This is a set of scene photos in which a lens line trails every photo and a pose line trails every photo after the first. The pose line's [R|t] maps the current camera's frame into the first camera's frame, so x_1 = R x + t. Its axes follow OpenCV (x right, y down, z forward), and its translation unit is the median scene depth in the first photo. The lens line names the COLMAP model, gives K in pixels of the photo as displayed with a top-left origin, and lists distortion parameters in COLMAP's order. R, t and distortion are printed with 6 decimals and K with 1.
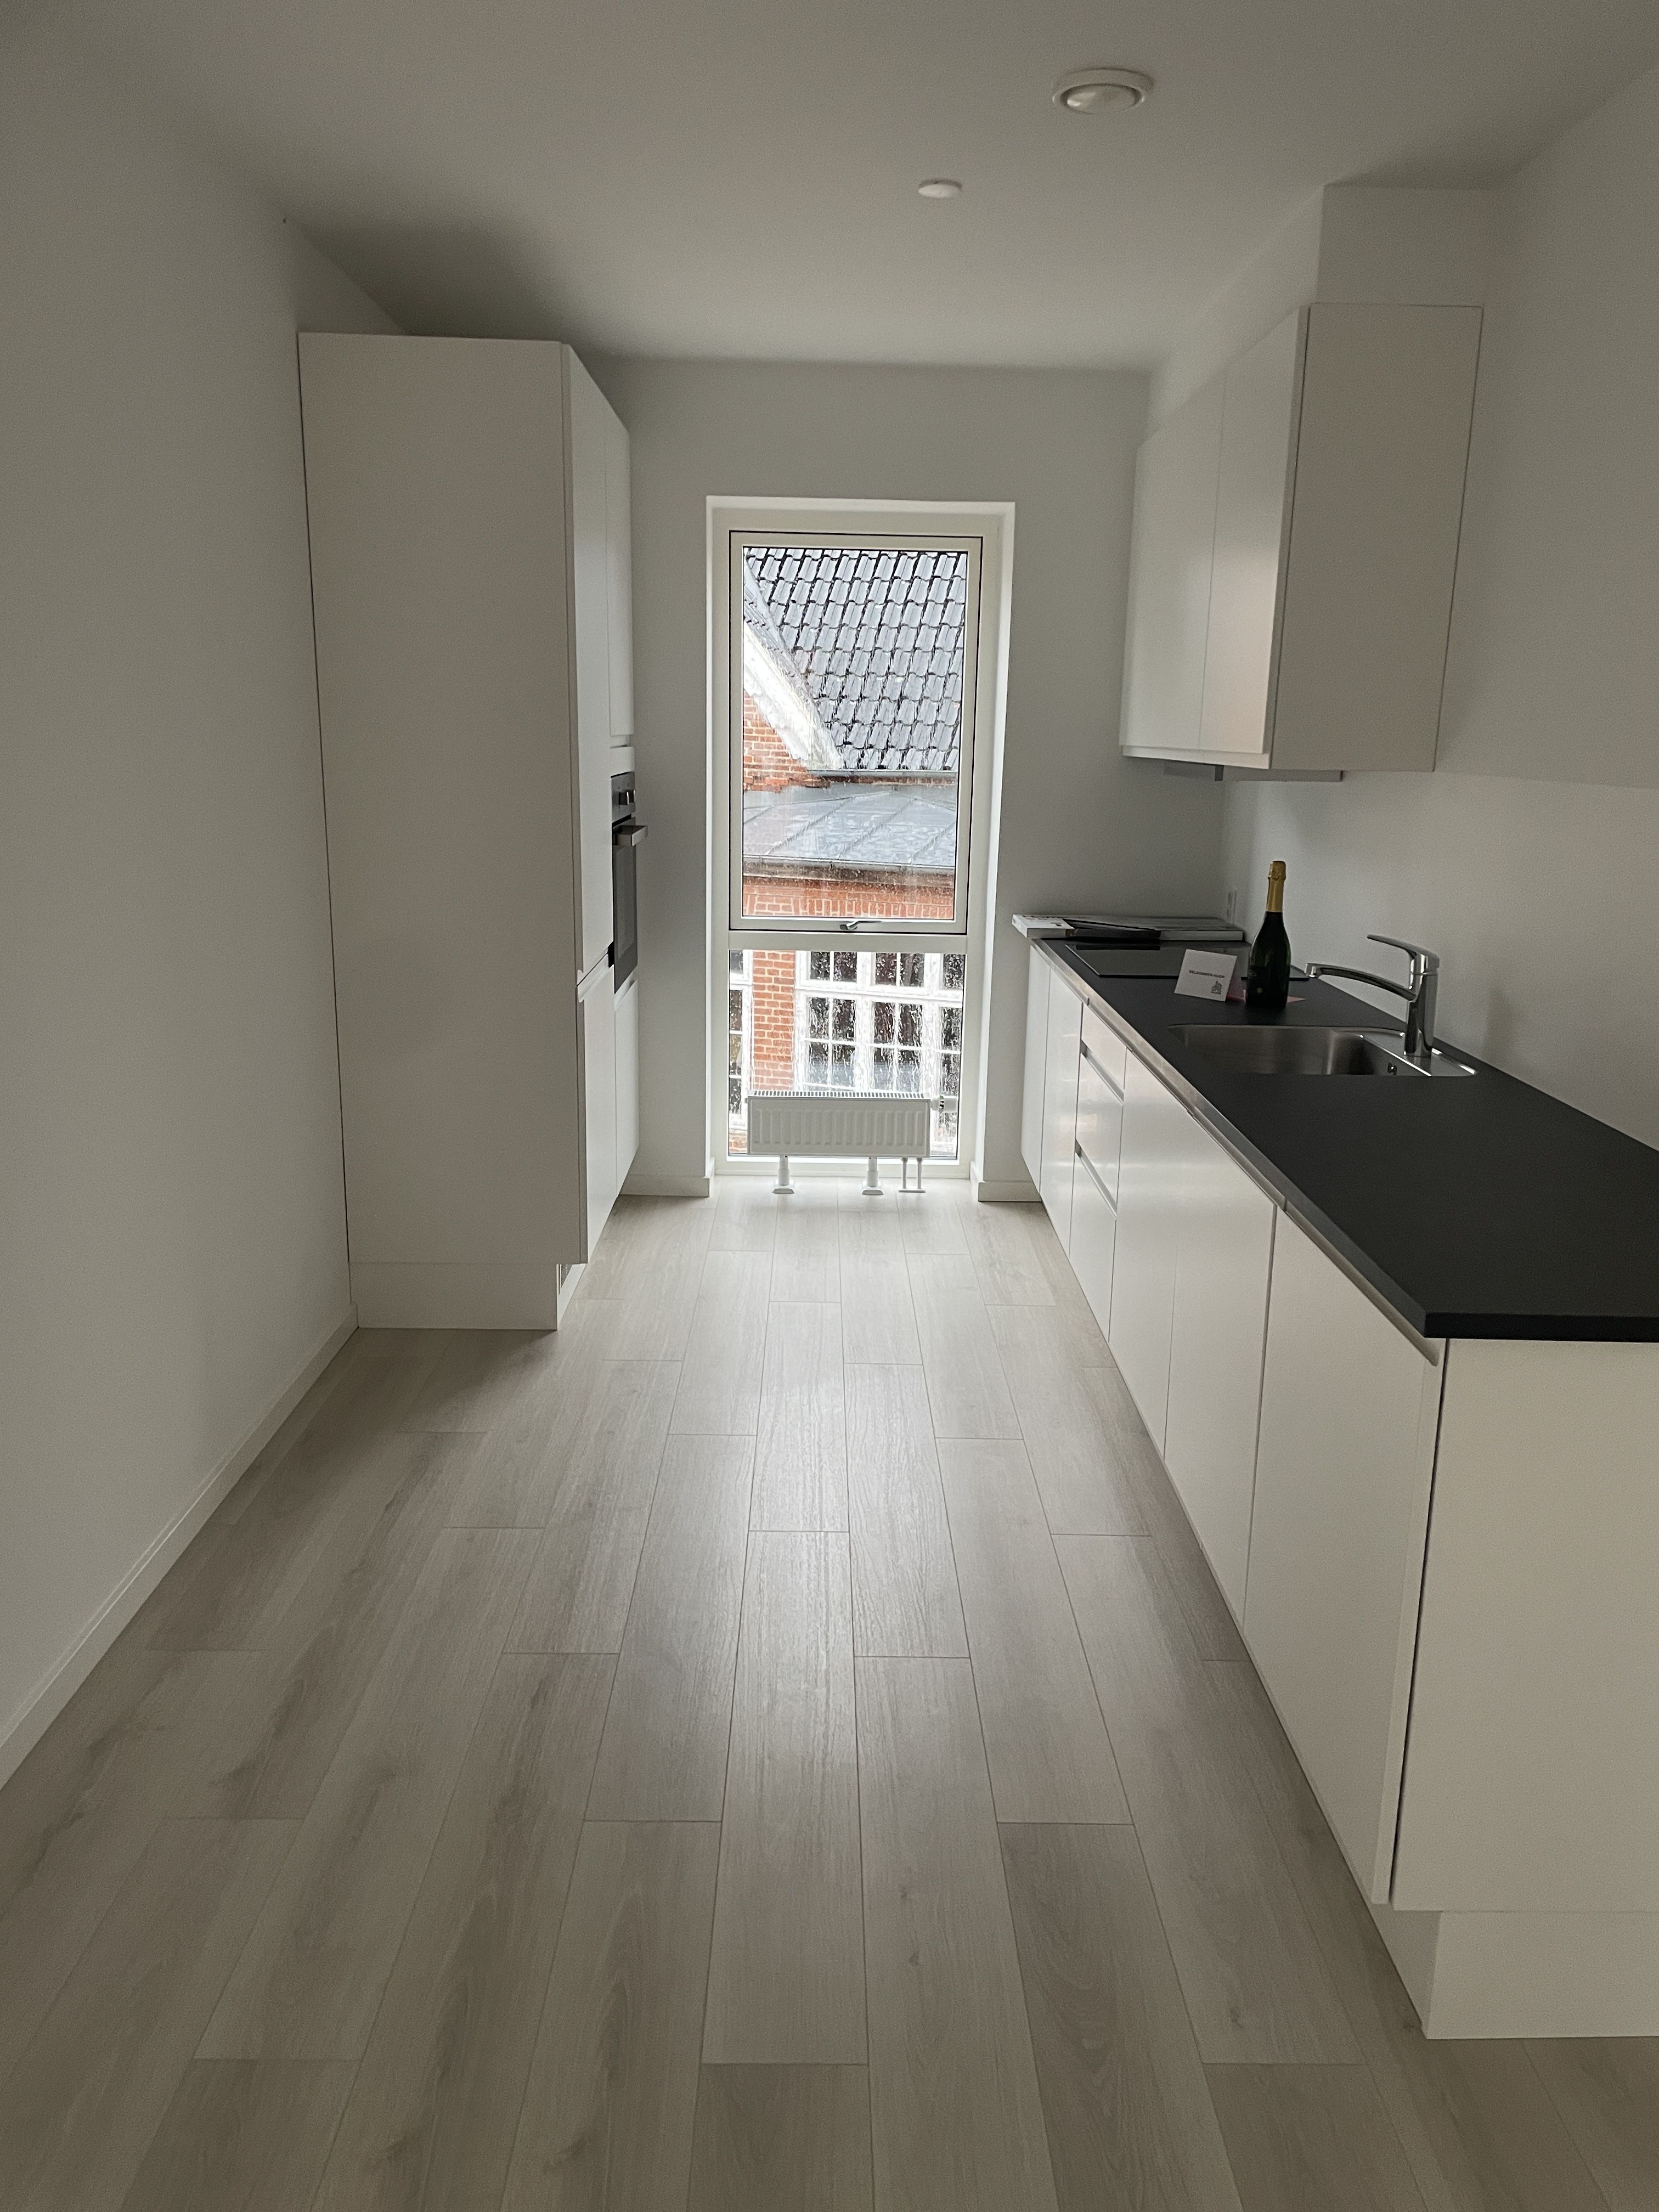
lens RADIAL K [[1682.0, 0, 829.5], [0, 1682.0, 1106.0], [0, 0, 1]] dist [0.005579, 0.002562]
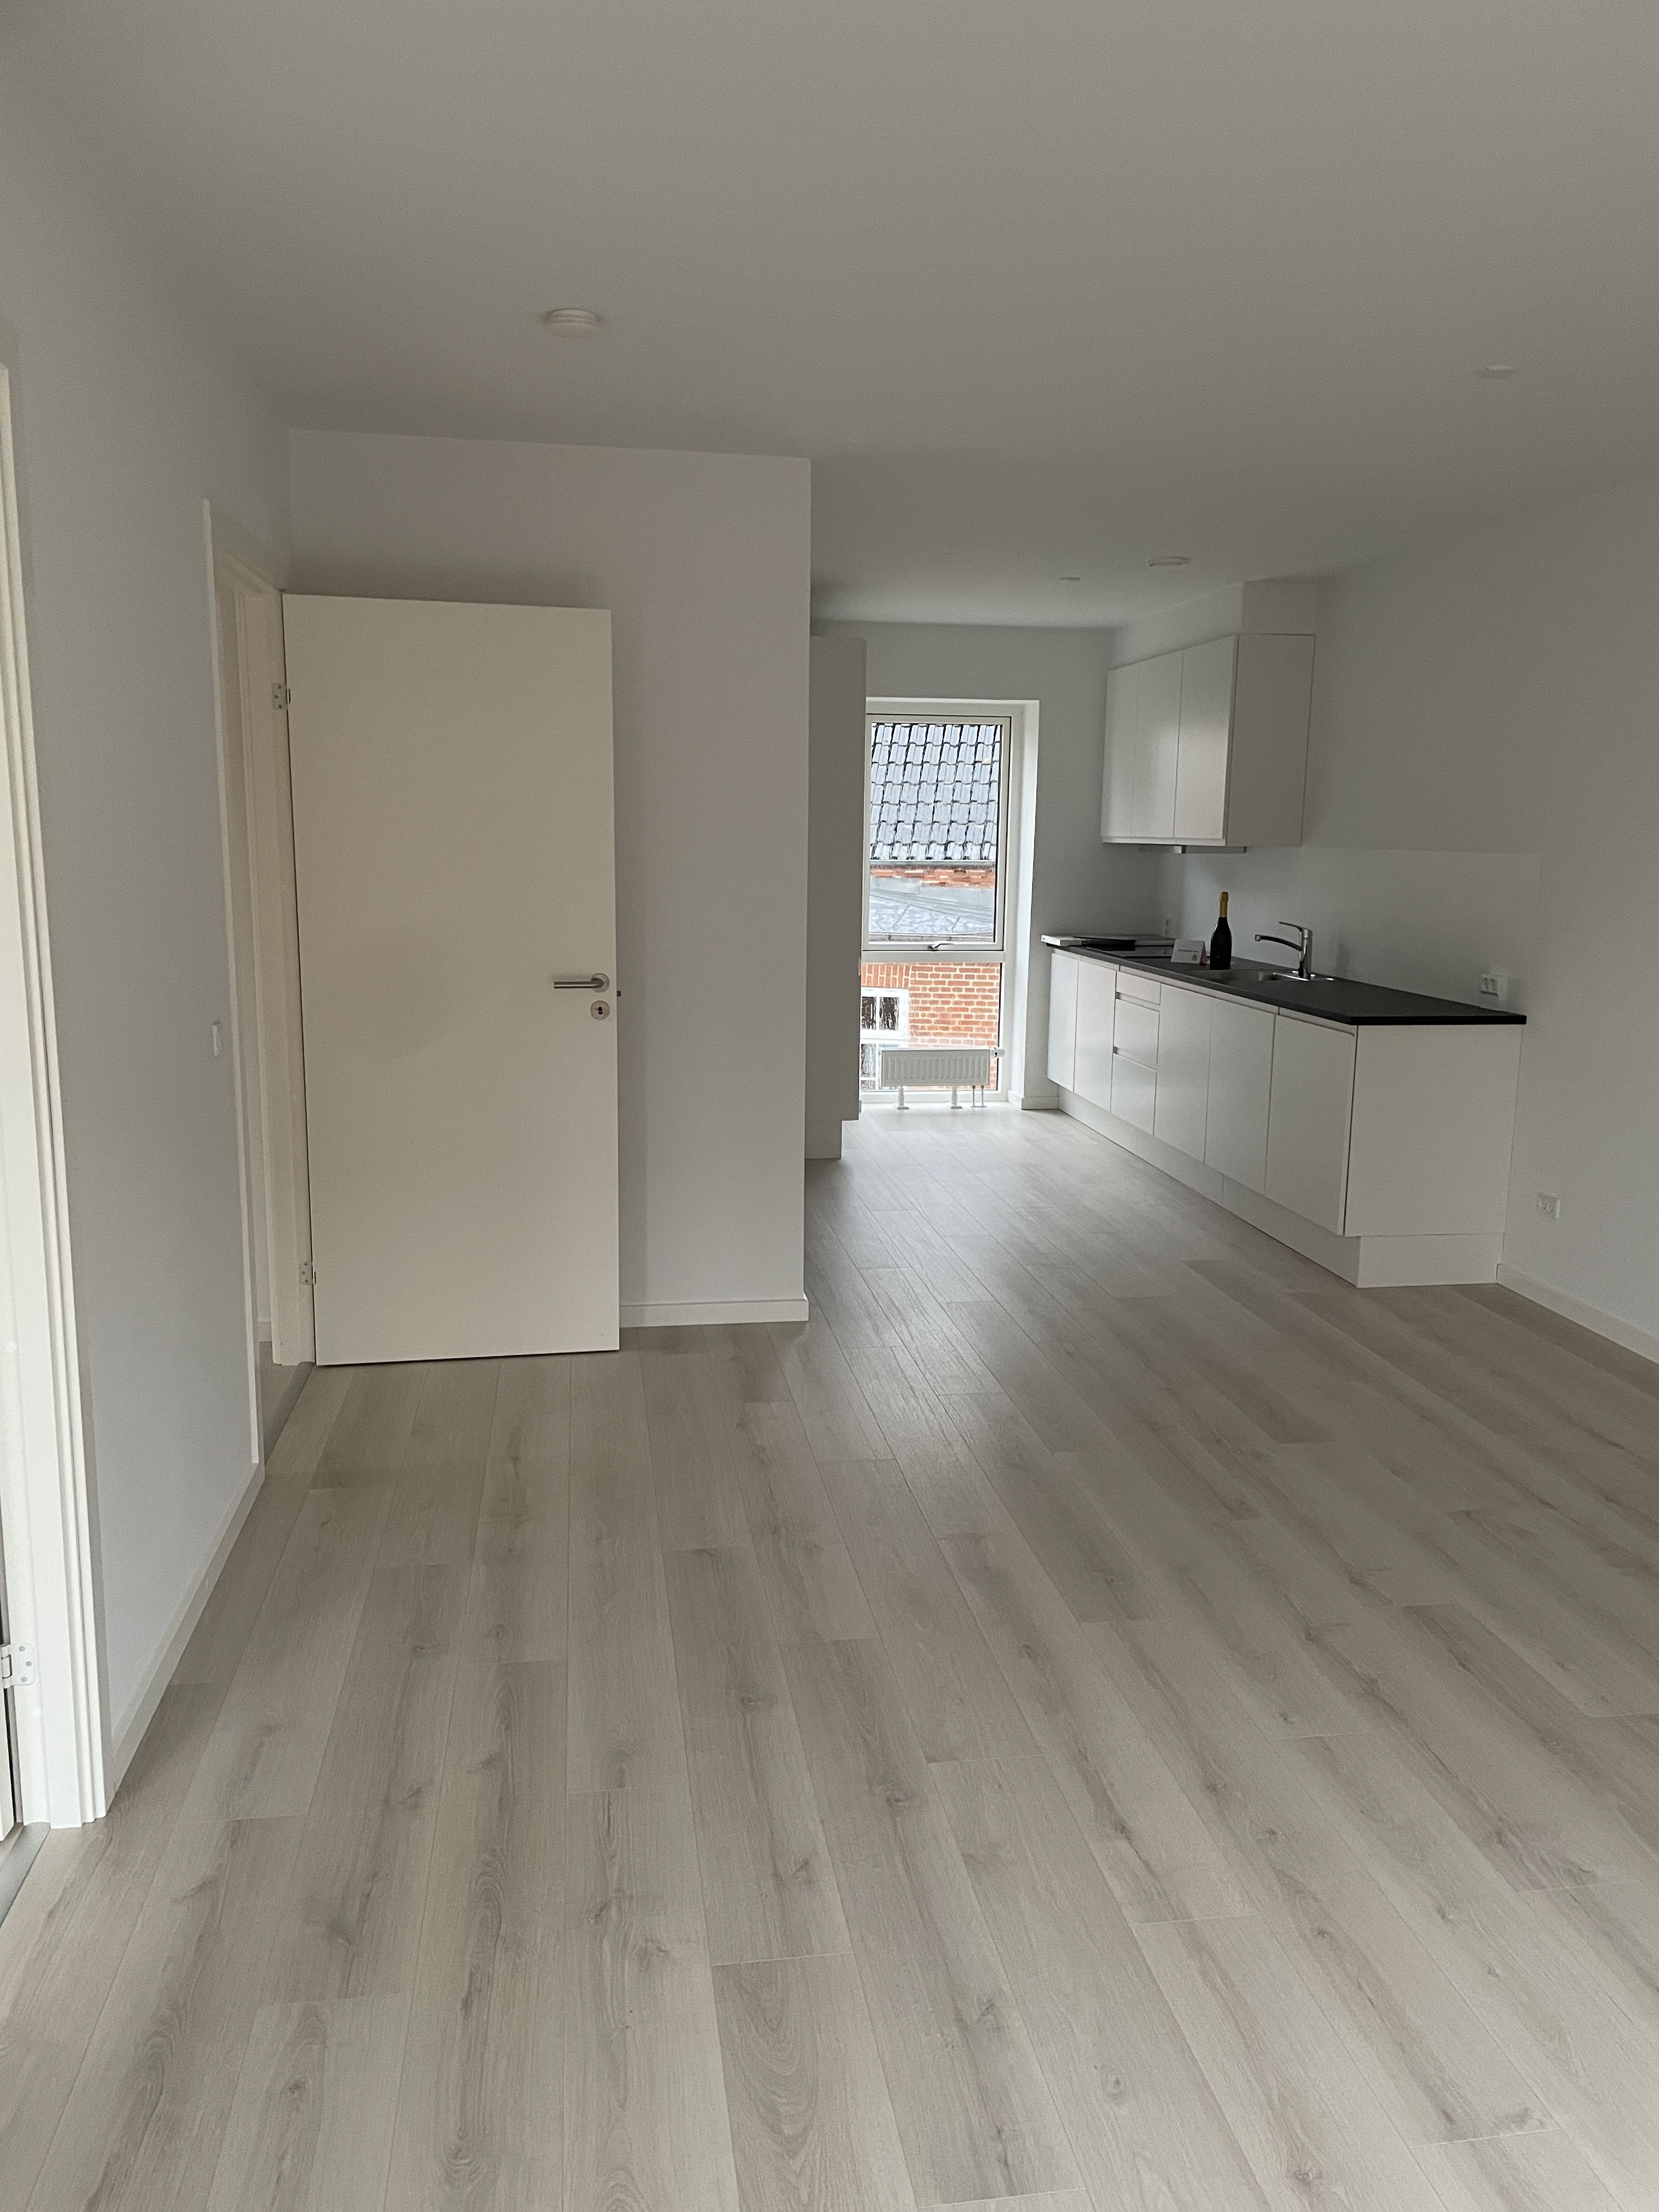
lens RADIAL K [[1672.9, 0, 761.2], [0, 1672.9, 1105.5], [0, 0, 1]] dist [-0.060631, -0.000482]
pose [[0.994972, -0.023757, 0.097292, -0.364293], [0.029523, 0.997865, -0.058256, 0.157095], [-0.095700, 0.060835, 0.993549, -0.677851]]
